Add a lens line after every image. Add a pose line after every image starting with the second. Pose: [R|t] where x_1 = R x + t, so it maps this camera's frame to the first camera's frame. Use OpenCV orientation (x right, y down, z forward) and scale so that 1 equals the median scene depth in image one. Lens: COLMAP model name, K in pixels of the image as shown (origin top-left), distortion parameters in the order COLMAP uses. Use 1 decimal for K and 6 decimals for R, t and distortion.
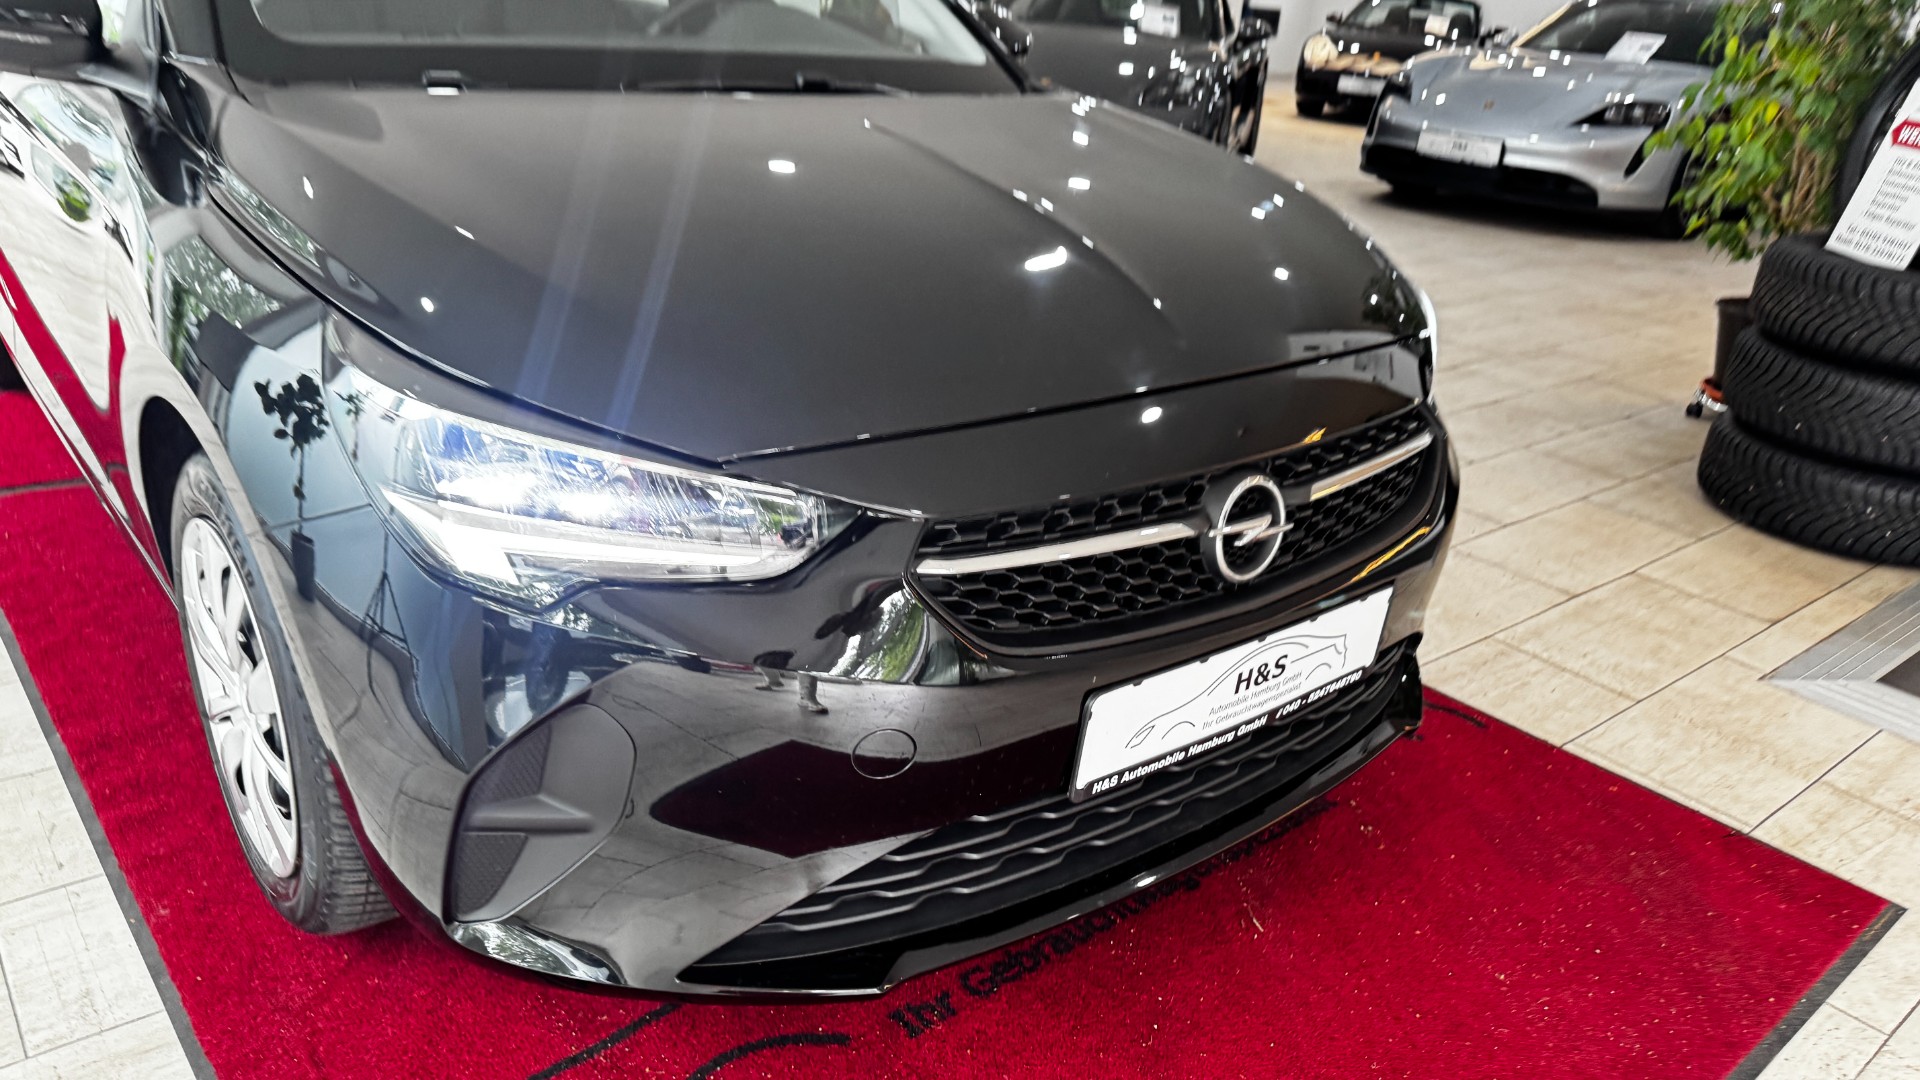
lens RADIAL K [[1376.1, 0, 966.9], [0, 1376.1, 537.7], [0, 0, 1]] dist [0.128059, -0.215501]
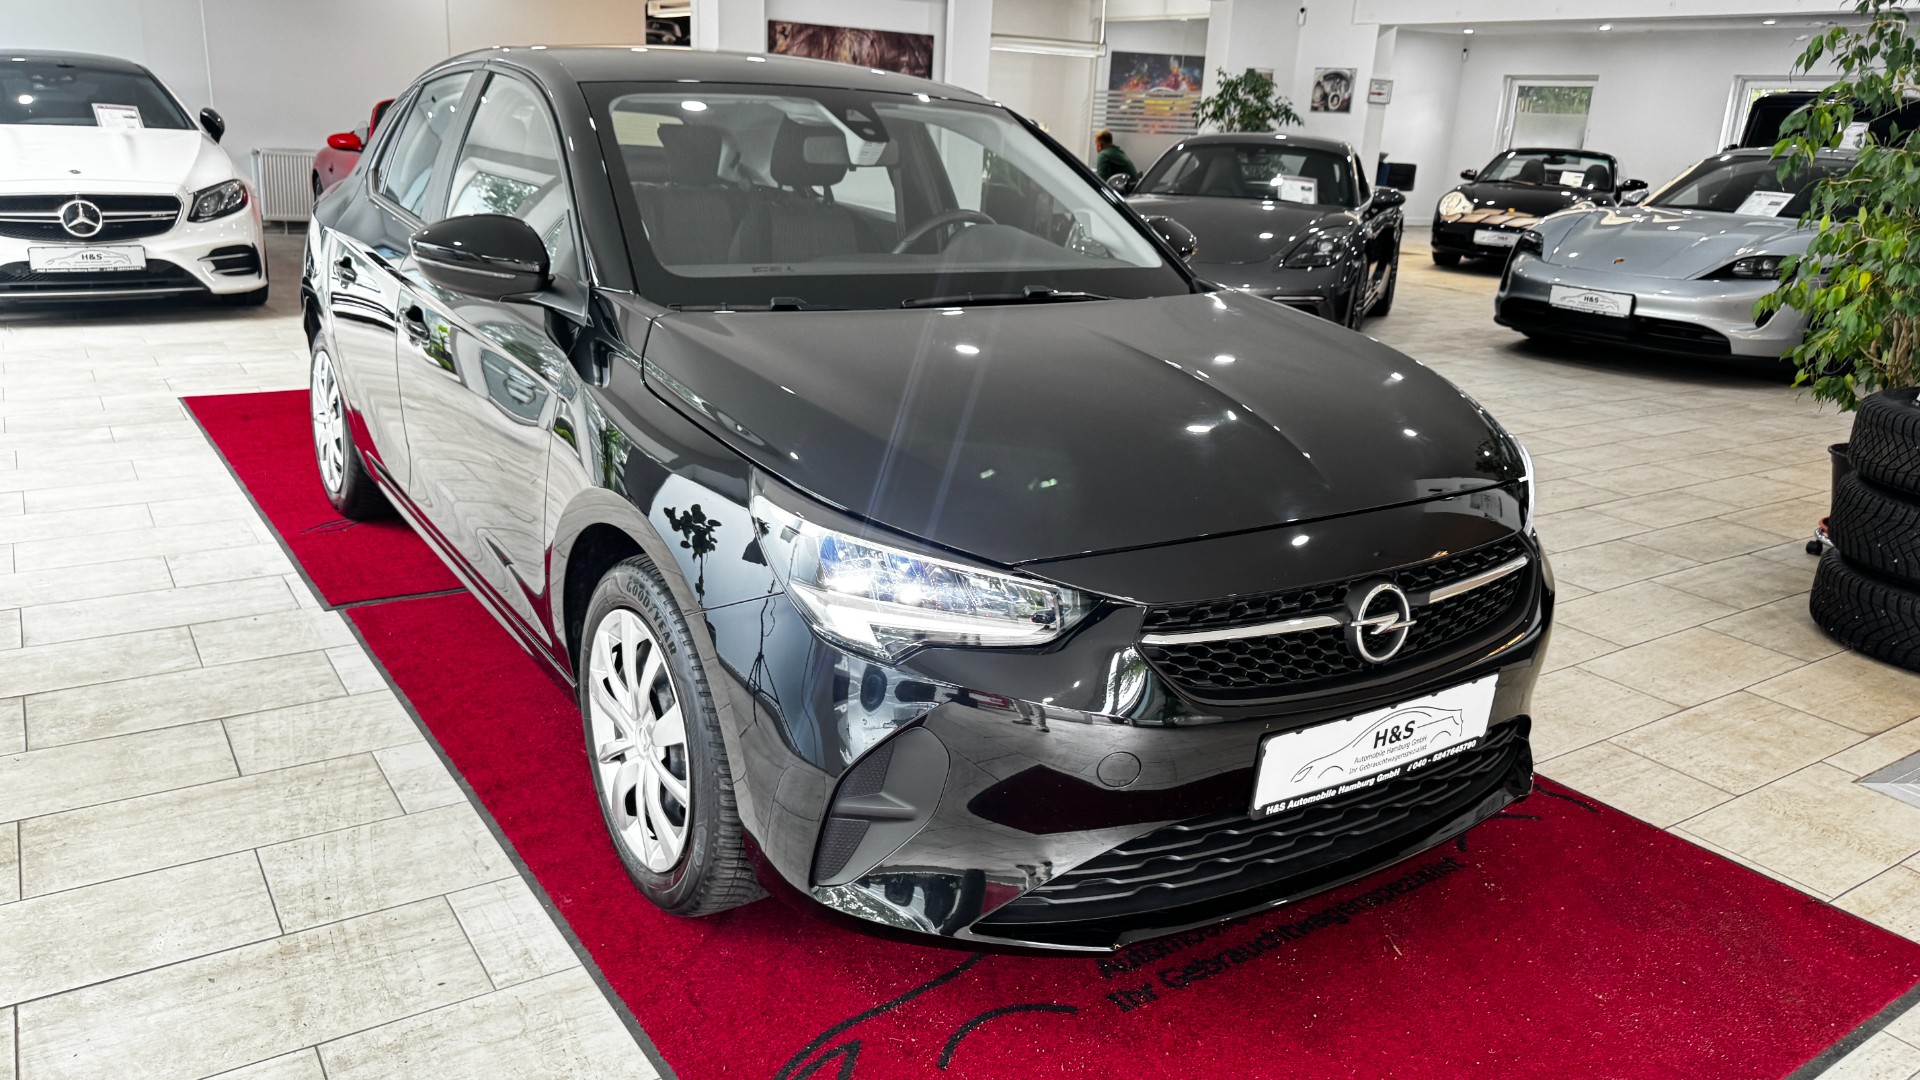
lens RADIAL K [[1394.7, 0, 968.2], [0, 1394.7, 519.7], [0, 0, 1]] dist [0.068751, -0.108911]
pose [[0.995428, 0.003040, -0.095462, -0.051055], [-0.013816, 0.993563, -0.112432, 0.041833], [0.094506, 0.113237, 0.989063, -0.307296]]
